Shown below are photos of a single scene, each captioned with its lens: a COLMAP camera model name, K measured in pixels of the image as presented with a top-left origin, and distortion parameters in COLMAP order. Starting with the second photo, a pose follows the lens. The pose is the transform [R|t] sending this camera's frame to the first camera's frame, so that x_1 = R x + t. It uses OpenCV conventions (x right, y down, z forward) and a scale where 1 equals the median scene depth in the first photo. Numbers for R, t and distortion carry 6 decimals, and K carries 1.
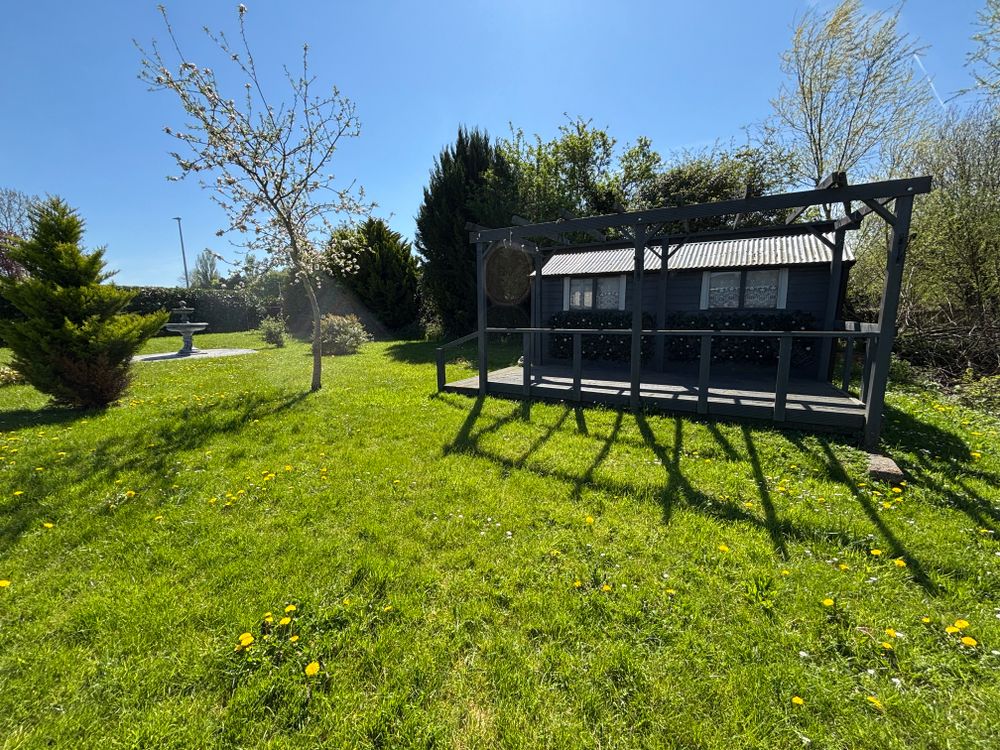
lens RADIAL K [[403.6, 0, 497.3], [0, 403.6, 371.1], [0, 0, 1]] dist [-0.000254, -0.000537]
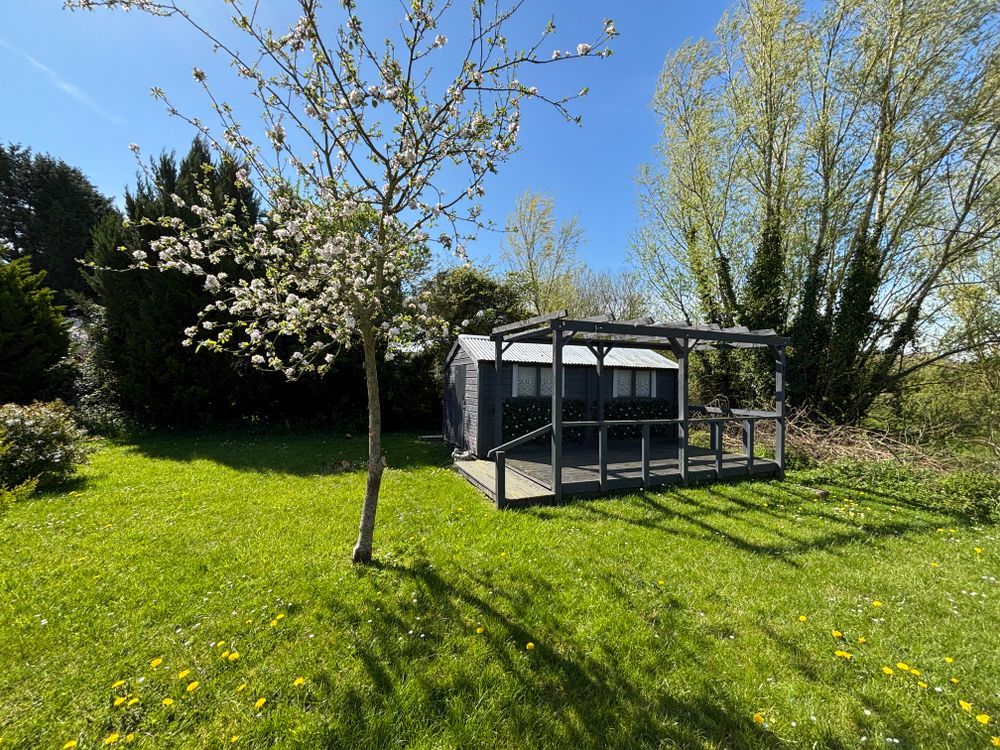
lens RADIAL K [[403.6, 0, 497.3], [0, 403.6, 371.1], [0, 0, 1]] dist [-0.000254, -0.000537]
pose [[0.596681, 0.053721, 0.800679, -0.742771], [0.108781, 0.983132, -0.147028, -0.089010], [-0.795072, 0.174827, 0.580772, 0.545541]]
